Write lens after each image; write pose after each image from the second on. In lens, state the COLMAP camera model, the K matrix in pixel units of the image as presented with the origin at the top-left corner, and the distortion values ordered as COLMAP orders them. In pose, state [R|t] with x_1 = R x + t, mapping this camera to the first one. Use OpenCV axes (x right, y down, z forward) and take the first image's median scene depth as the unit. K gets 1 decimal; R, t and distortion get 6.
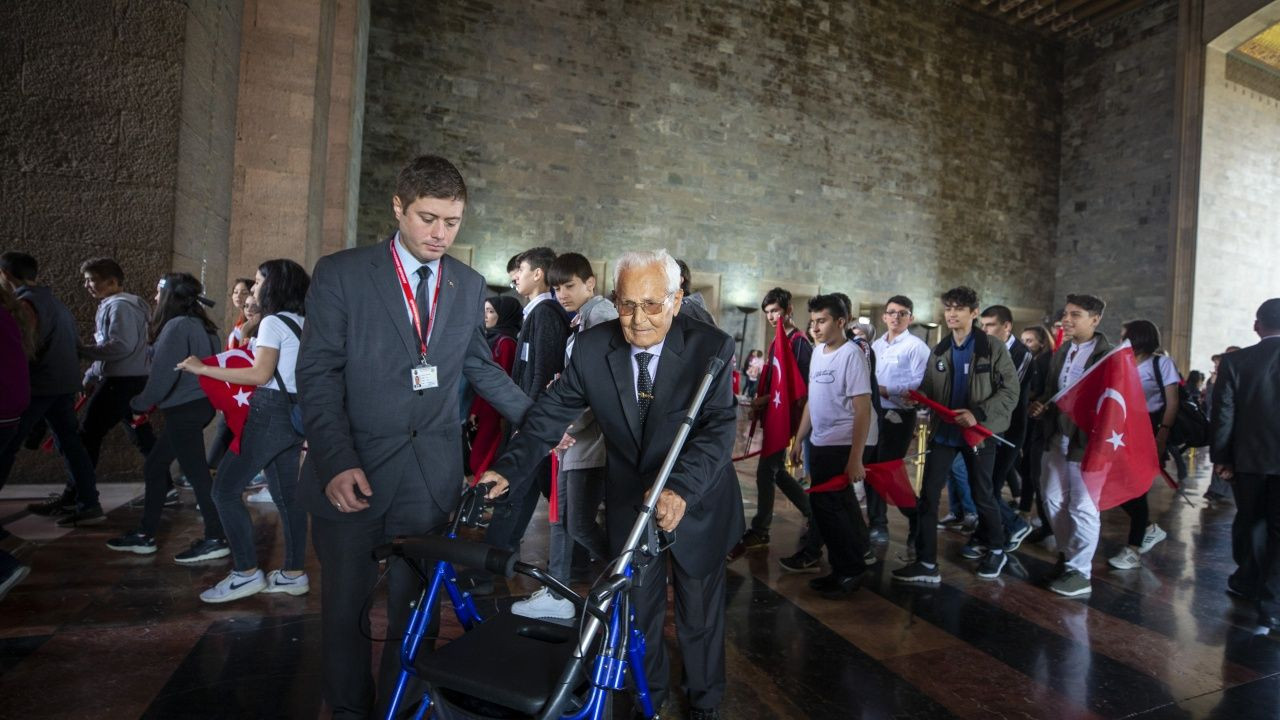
lens RADIAL K [[586.8, 0, 640.6], [0, 586.8, 359.4], [0, 0, 1]] dist [-0.042272, 0.013634]
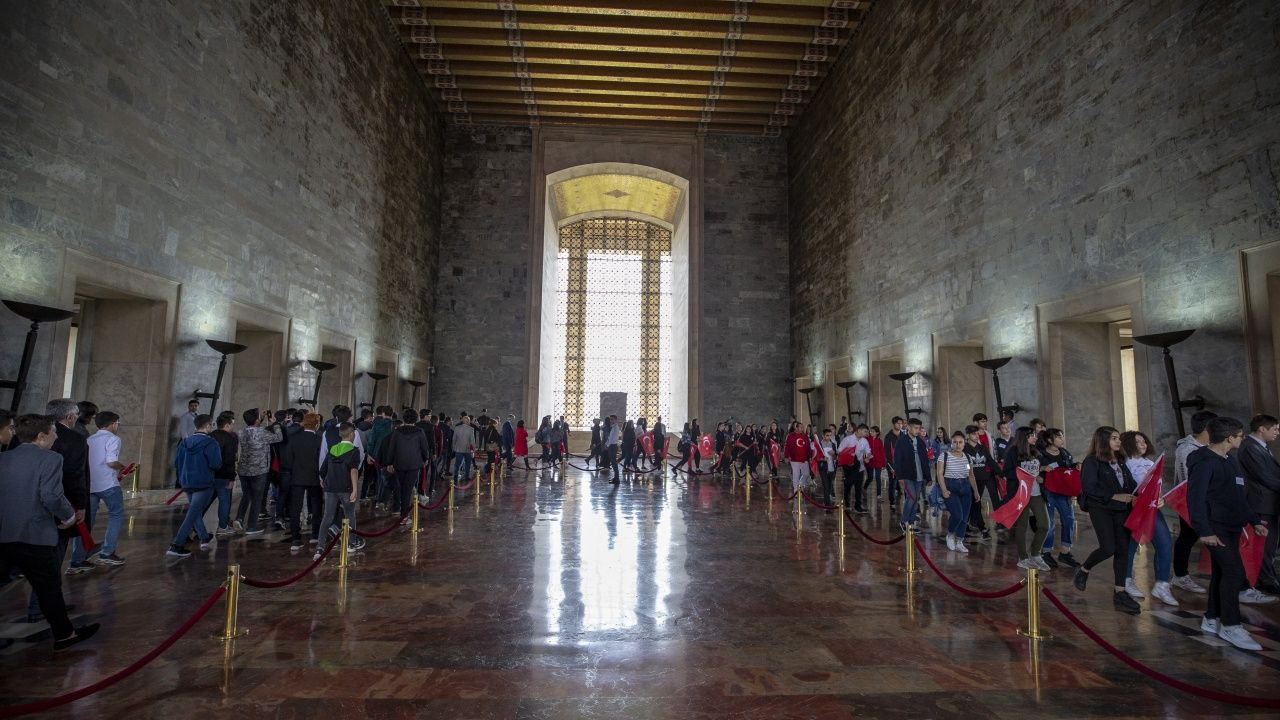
lens RADIAL K [[586.8, 0, 633.8], [0, 586.8, 359.8], [0, 0, 1]] dist [-0.042272, 0.013634]
pose [[0.303300, 0.049601, 0.951603, -0.246866], [0.004173, 0.998566, -0.053379, -0.033945], [-0.952886, 0.020161, 0.302657, 0.372301]]
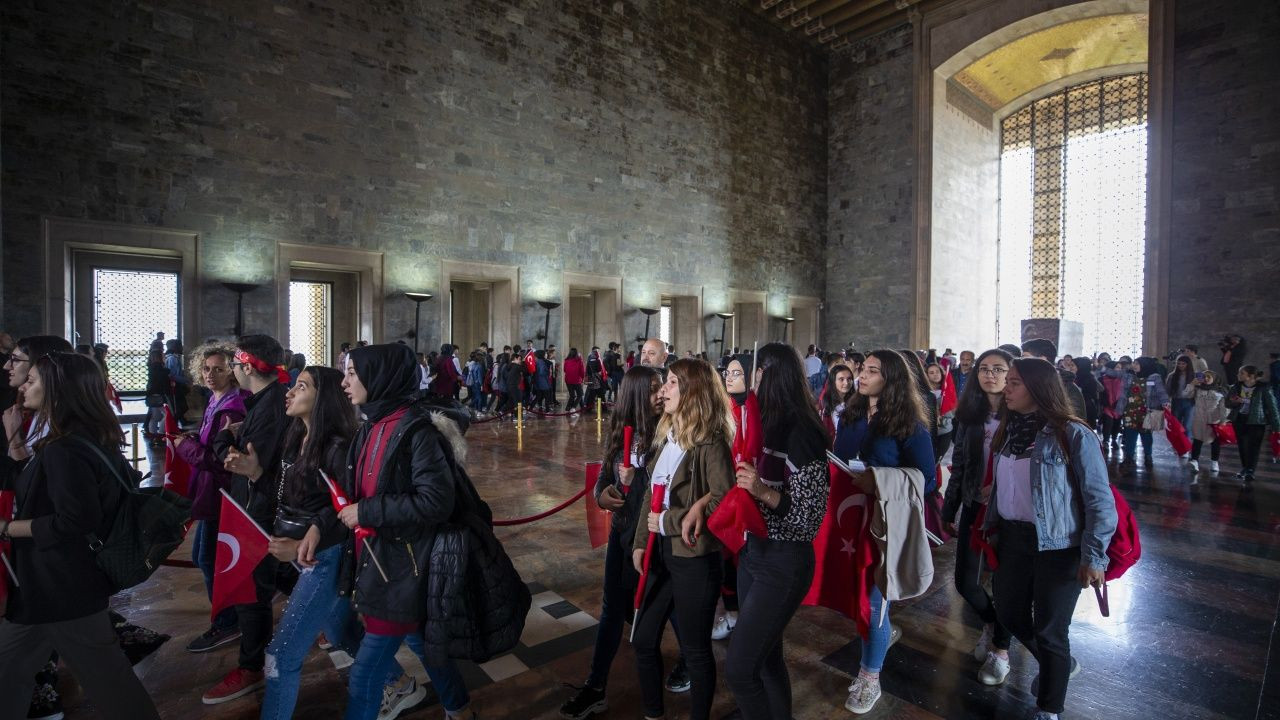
lens RADIAL K [[586.8, 0, 642.9], [0, 586.8, 360.7], [0, 0, 1]] dist [-0.042272, 0.013634]
pose [[0.943764, -0.048984, 0.326970, 0.011715], [0.039567, 0.998590, 0.035394, -0.020864], [-0.328243, -0.020467, 0.944372, 0.060083]]
